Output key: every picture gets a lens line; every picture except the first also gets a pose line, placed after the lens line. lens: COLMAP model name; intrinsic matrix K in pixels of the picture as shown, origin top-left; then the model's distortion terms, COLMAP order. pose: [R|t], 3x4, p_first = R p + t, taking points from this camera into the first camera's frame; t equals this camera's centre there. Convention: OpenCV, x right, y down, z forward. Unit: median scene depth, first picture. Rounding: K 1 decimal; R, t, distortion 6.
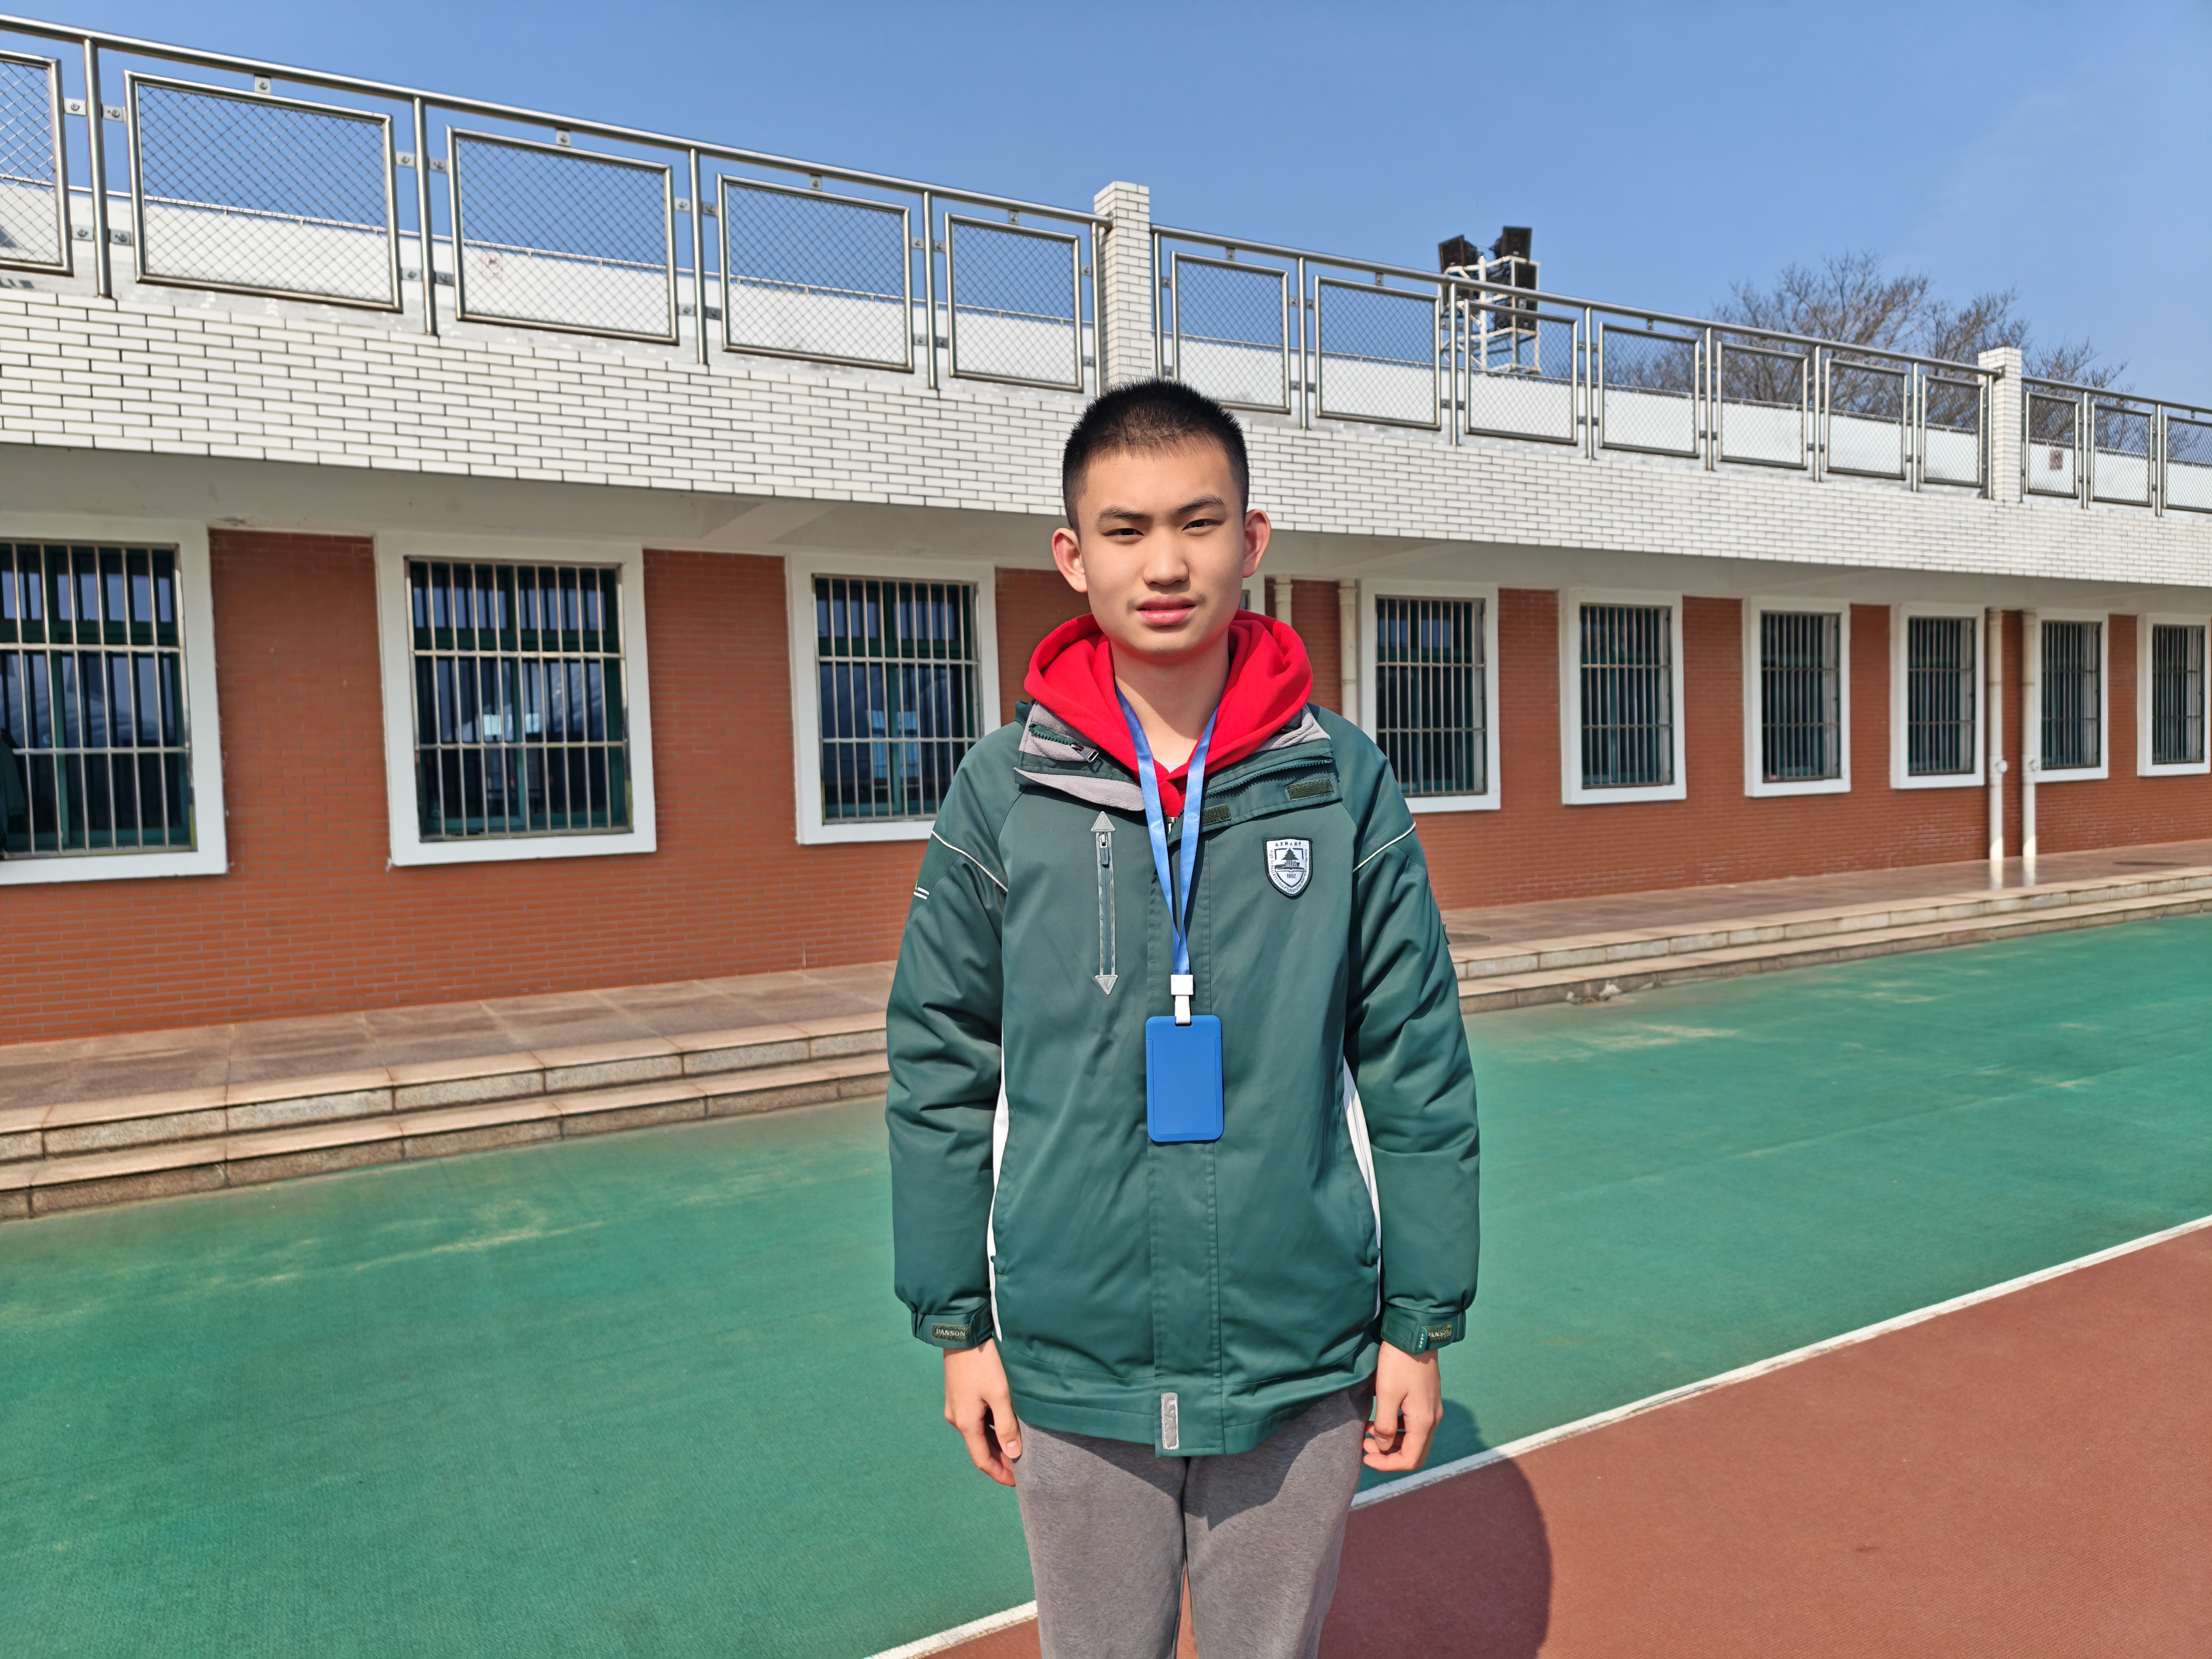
lens RADIAL K [[1510.7, 0, 1103.8], [0, 1510.7, 846.4], [0, 0, 1]] dist [0.018852, 0.000107]
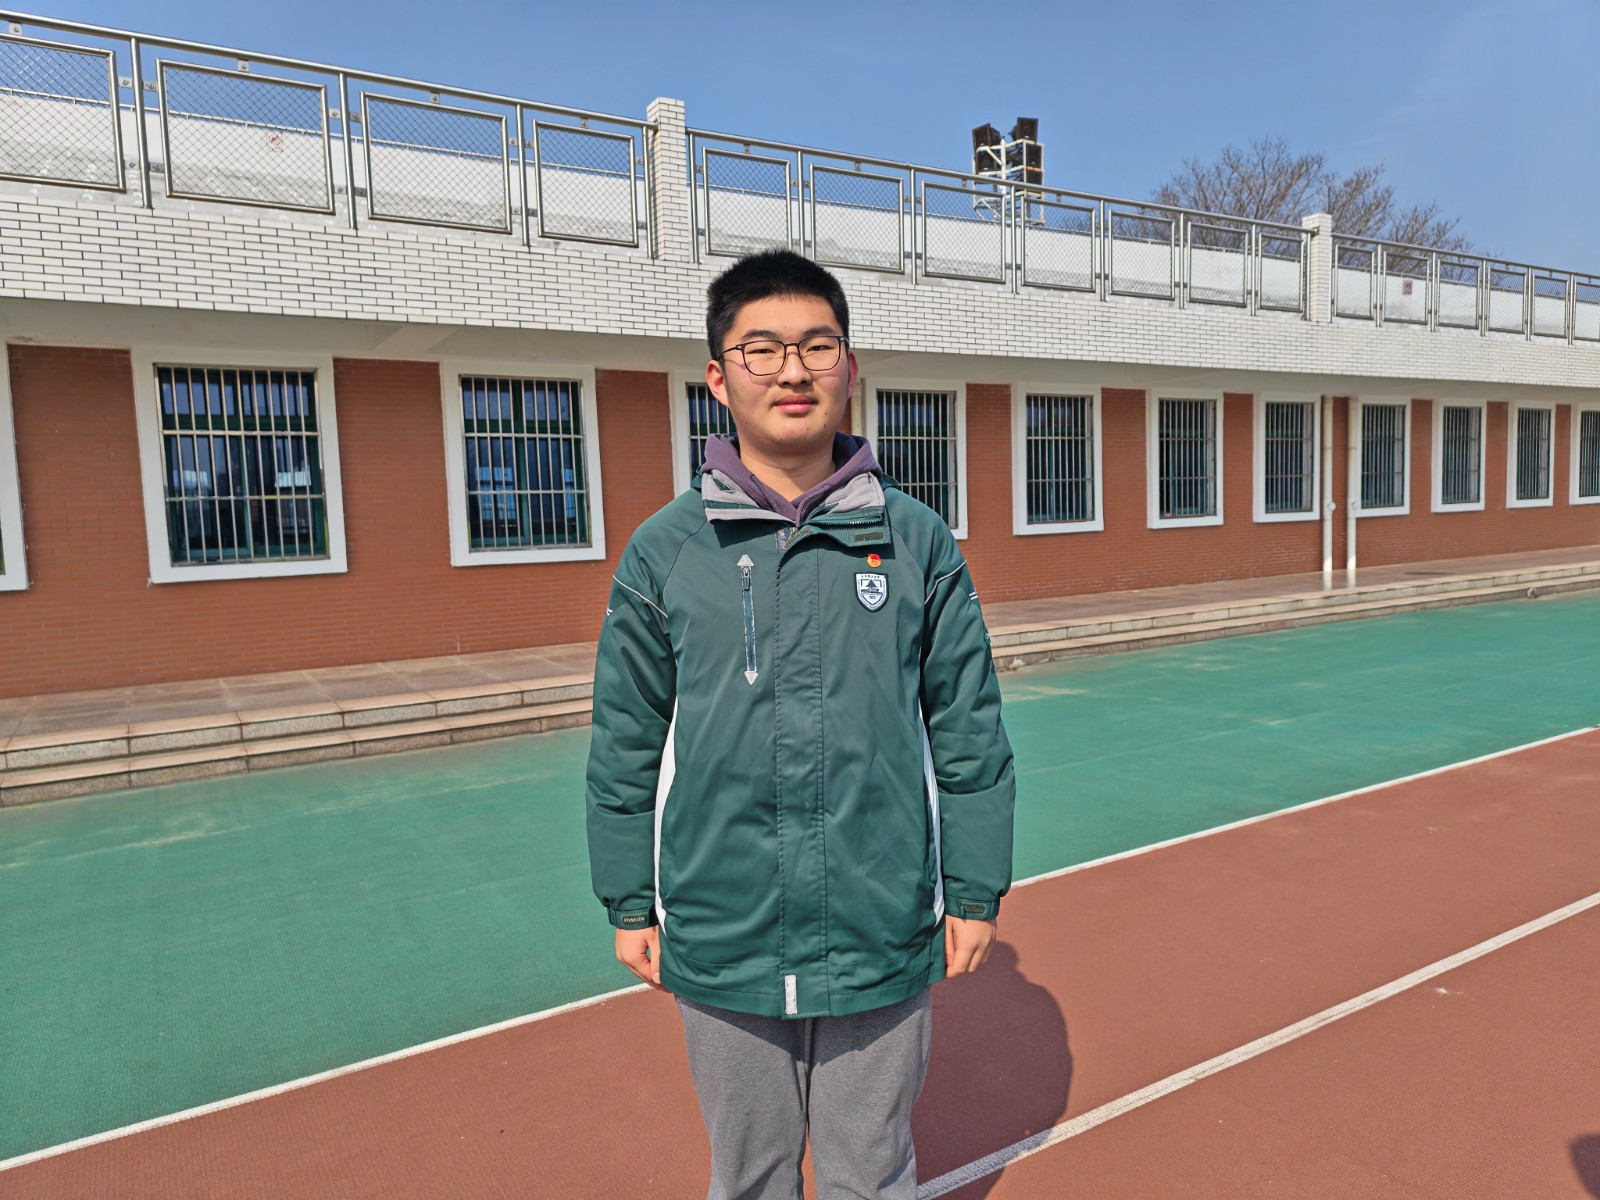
lens RADIAL K [[1087.3, 0, 797.3], [0, 1087.3, 602.0], [0, 0, 1]] dist [0.039938, -0.029913]
pose [[0.999560, -0.006866, 0.028857, 0.092664], [0.005877, 0.999397, 0.034231, -0.001302], [-0.029075, -0.034046, 0.998997, -0.037608]]
